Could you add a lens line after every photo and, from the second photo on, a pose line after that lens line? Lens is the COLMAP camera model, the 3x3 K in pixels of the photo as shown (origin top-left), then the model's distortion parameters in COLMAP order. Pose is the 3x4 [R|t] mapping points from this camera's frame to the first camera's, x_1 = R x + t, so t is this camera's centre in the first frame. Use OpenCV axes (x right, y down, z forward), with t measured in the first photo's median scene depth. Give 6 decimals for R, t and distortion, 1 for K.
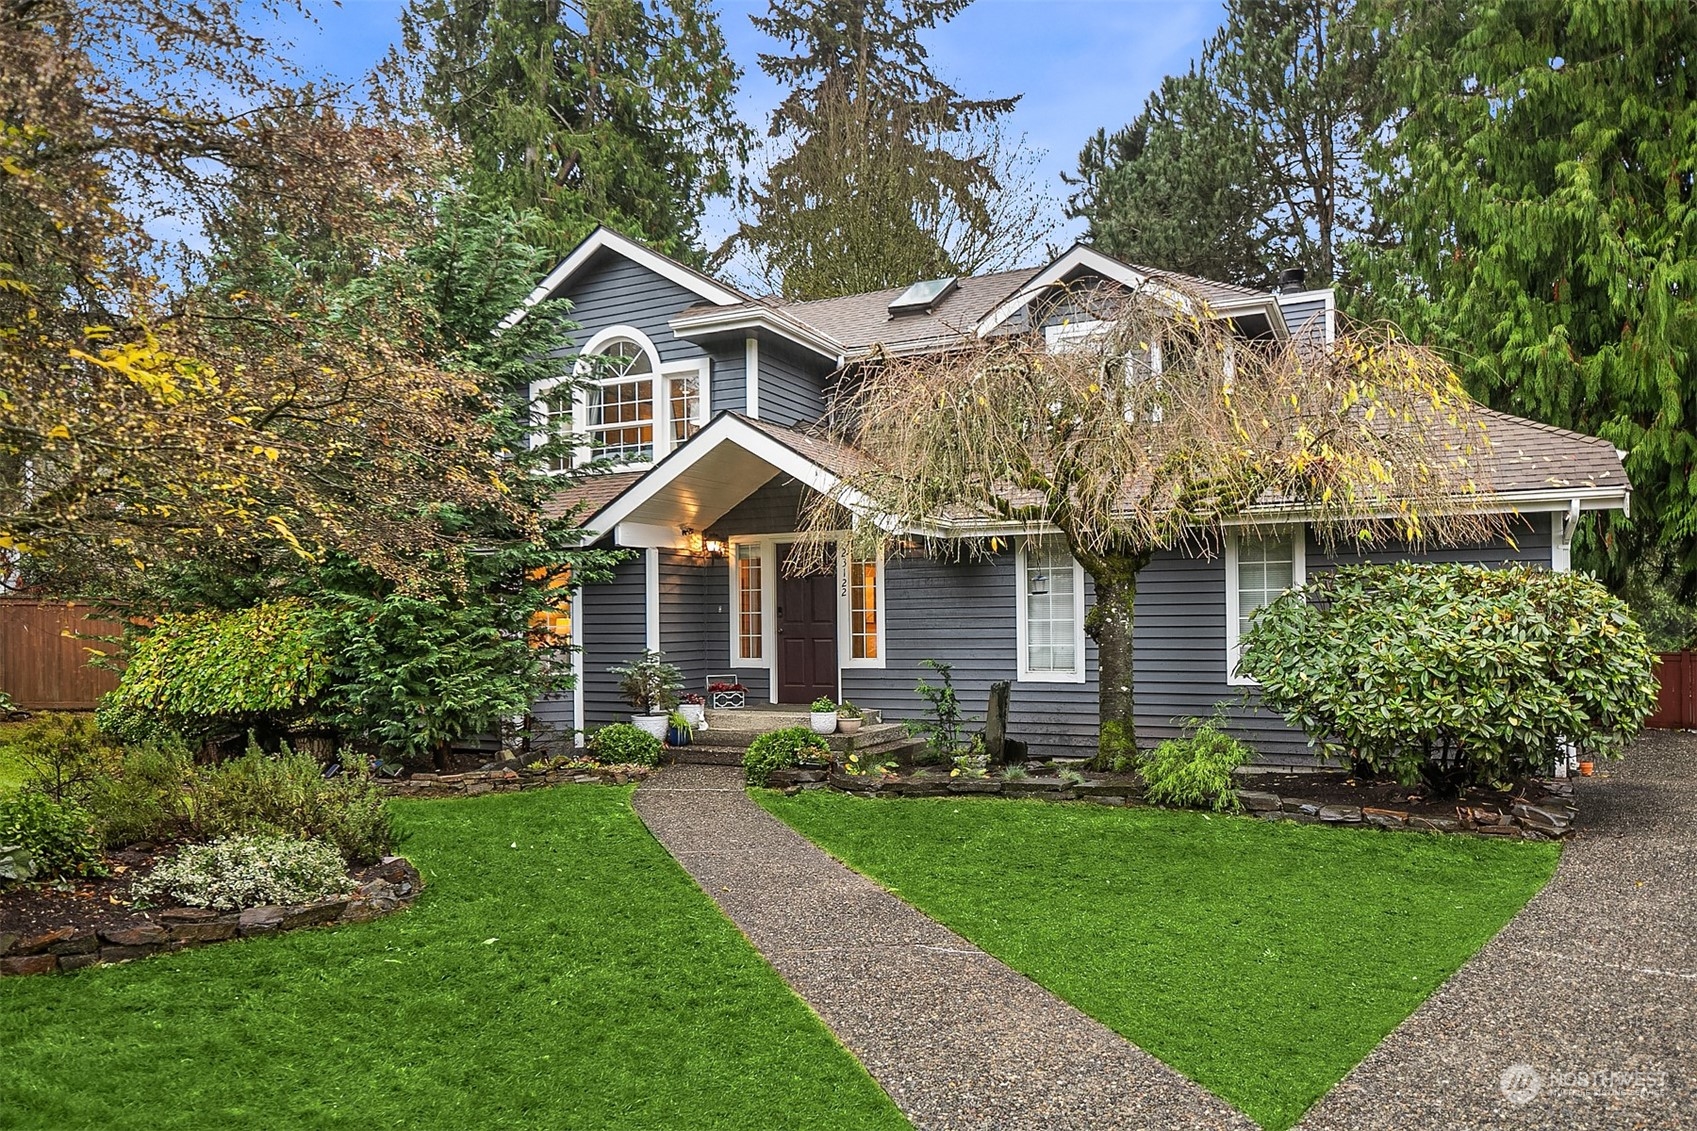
lens RADIAL K [[1126.9, 0, 842.7], [0, 1126.9, 616.3], [0, 0, 1]] dist [-0.007789, -0.000334]
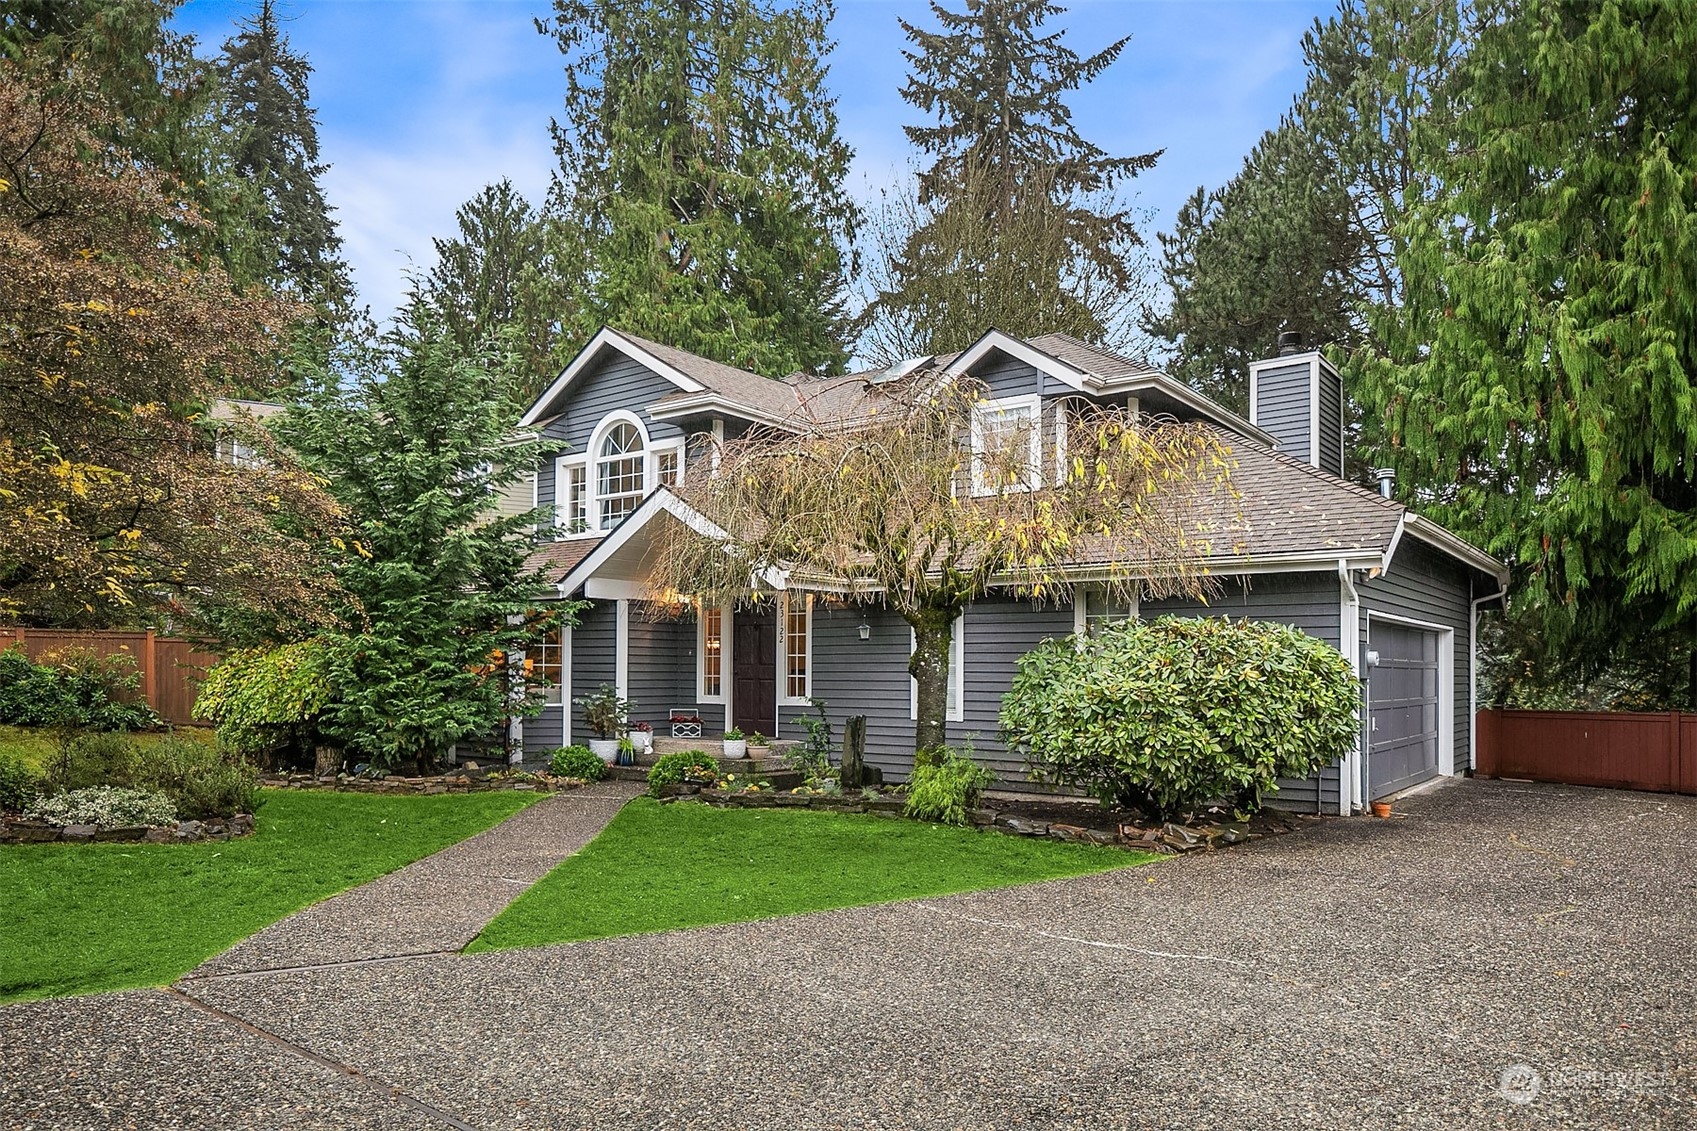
lens RADIAL K [[1130.7, 0, 851.1], [0, 1130.7, 664.9], [0, 0, 1]] dist [-0.006269, -0.001351]
pose [[0.982622, 0.016638, -0.184869, 0.272049], [-0.017445, 0.999844, -0.002743, 0.006572], [0.184795, 0.005921, 0.982759, -0.116050]]
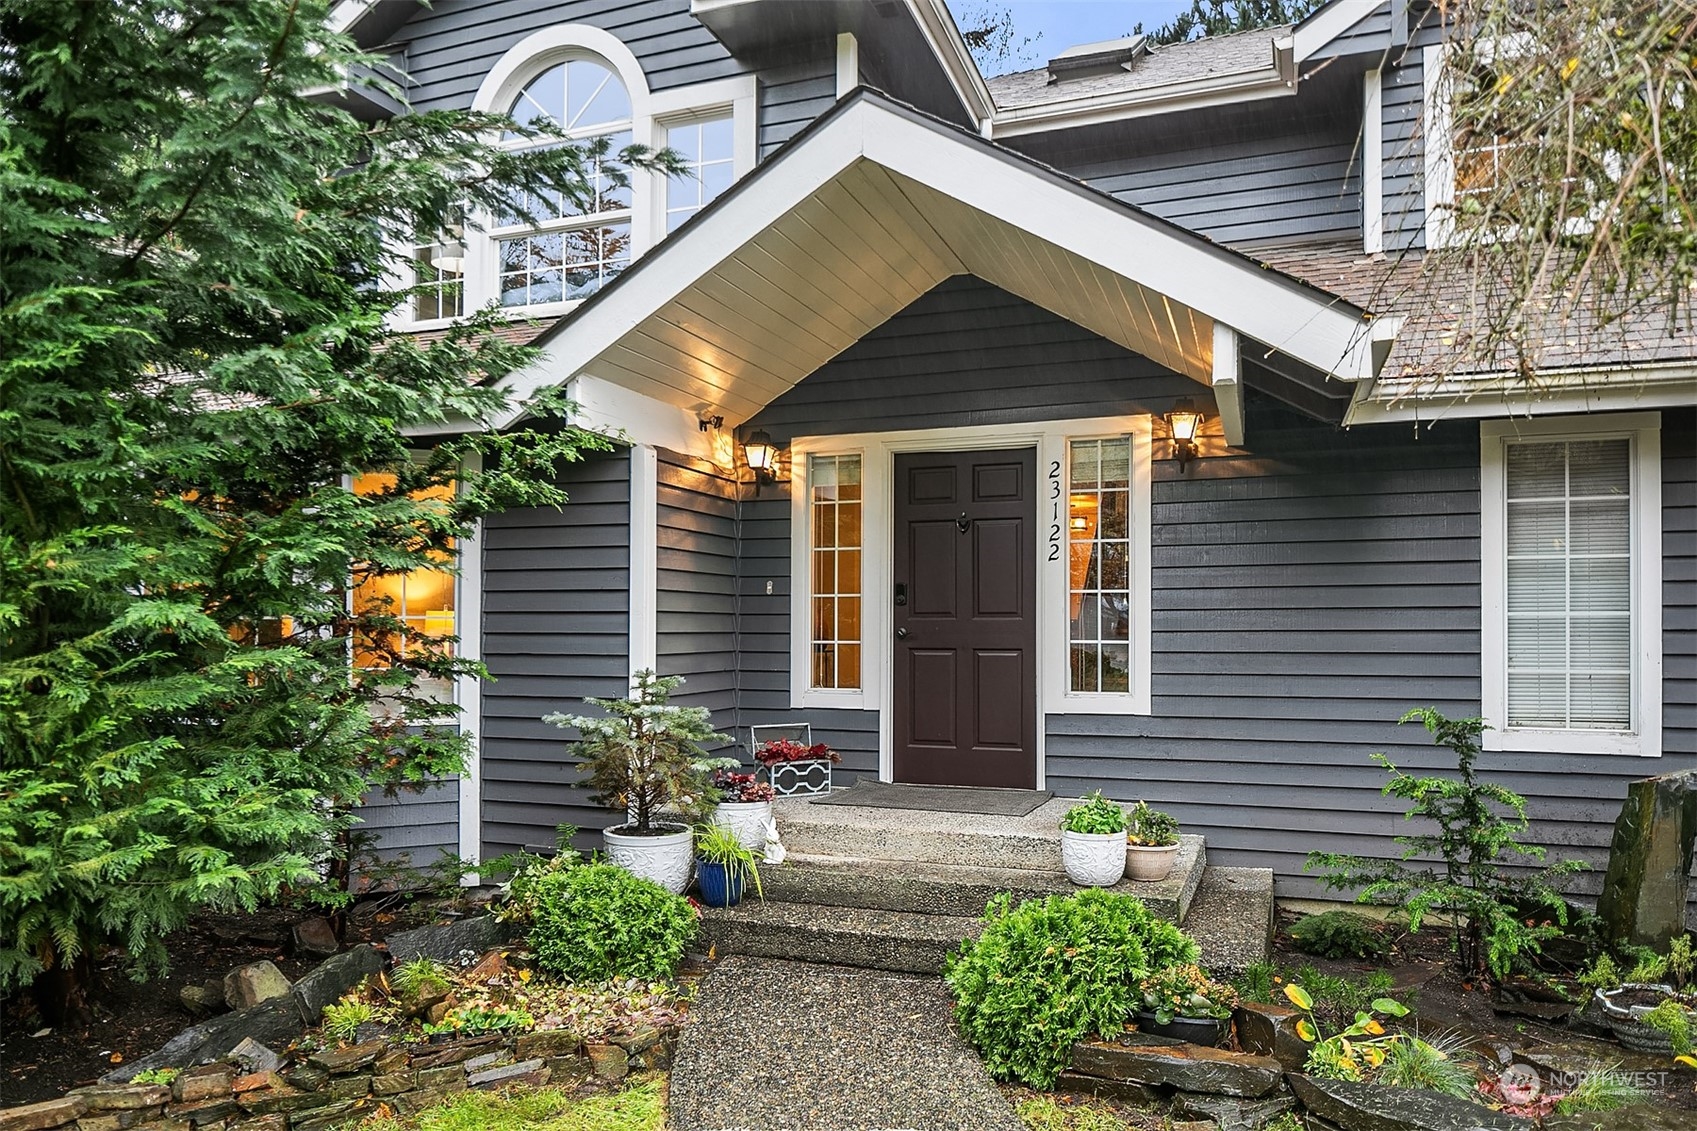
lens RADIAL K [[1129.5, 0, 869.1], [0, 1129.5, 616.7], [0, 0, 1]] dist [-0.019533, -0.000230]
pose [[0.992712, 0.013538, 0.119747, -0.125544], [-0.012501, 0.999878, -0.009405, 0.010540], [-0.119860, 0.007840, 0.992760, 0.510453]]
